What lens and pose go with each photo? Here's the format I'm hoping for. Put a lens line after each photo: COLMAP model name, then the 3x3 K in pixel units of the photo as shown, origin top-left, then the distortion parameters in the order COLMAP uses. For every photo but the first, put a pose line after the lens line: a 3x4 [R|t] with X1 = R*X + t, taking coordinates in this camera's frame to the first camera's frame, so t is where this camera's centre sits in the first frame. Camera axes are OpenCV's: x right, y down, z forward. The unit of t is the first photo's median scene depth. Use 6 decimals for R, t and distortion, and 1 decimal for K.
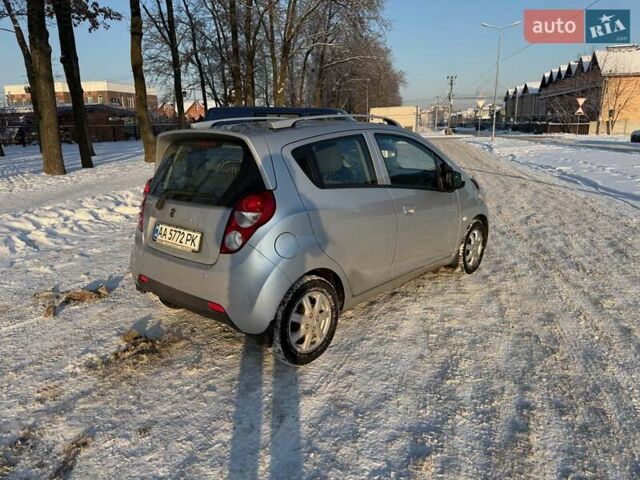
lens RADIAL K [[426.8, 0, 319.3], [0, 426.8, 238.7], [0, 0, 1]] dist [0.003925, -0.008638]
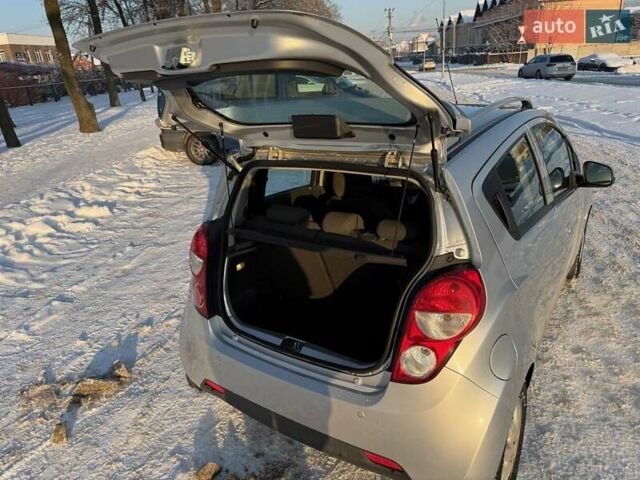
lens RADIAL K [[426.8, 0, 320.9], [0, 426.8, 240.9], [0, 0, 1]] dist [0.003925, -0.008638]
pose [[0.987796, -0.108530, 0.111712, -0.102390], [0.093512, 0.986847, 0.131868, -0.067580], [-0.124554, -0.119812, 0.984952, 0.124326]]
